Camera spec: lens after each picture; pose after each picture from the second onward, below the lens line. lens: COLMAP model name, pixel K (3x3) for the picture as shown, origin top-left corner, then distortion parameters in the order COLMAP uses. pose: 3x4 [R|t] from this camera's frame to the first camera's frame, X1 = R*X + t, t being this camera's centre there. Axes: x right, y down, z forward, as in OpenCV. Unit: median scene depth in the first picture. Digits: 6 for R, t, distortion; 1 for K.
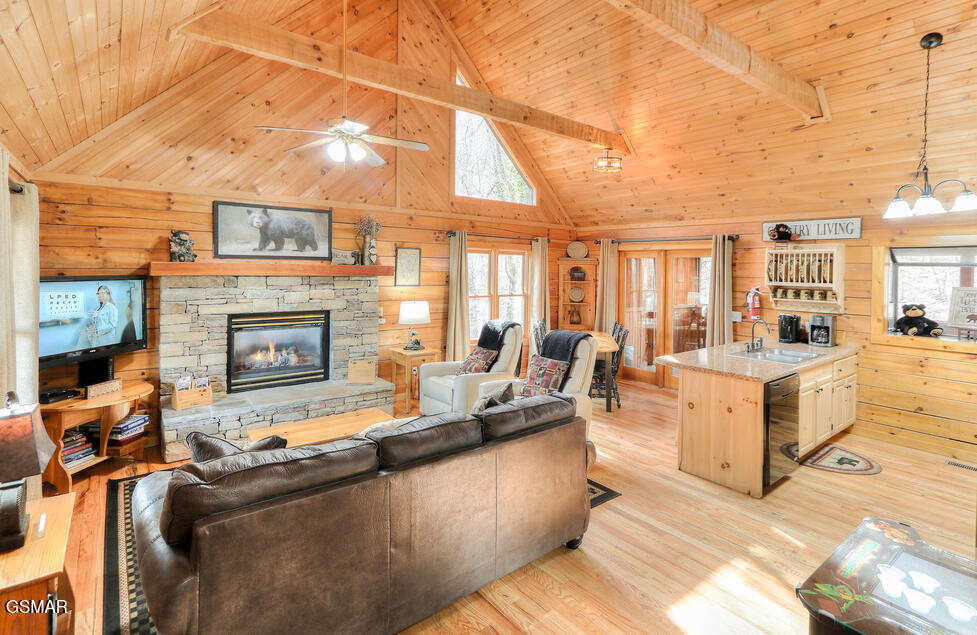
lens RADIAL K [[468.4, 0, 485.8], [0, 468.4, 272.5], [0, 0, 1]] dist [0.000270, 0.000463]
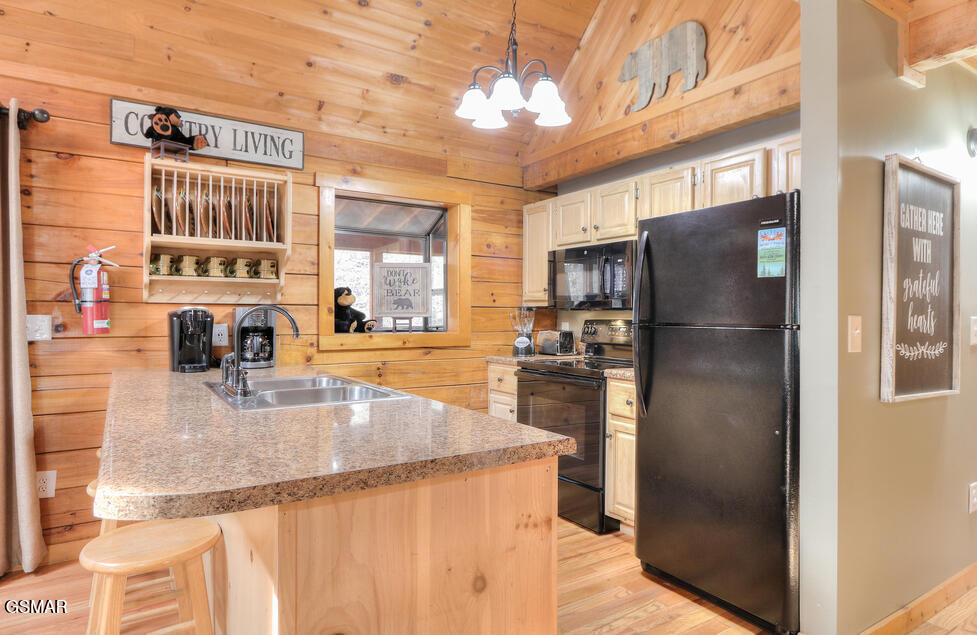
lens RADIAL K [[565.9, 0, 488.5], [0, 565.9, 317.5], [0, 0, 1]] dist [0.001121, 0.000589]
pose [[0.090857, -0.025184, 0.995545, 0.122465], [0.000467, 0.999681, 0.025246, 0.083061], [-0.995864, -0.001828, 0.090840, 0.659768]]
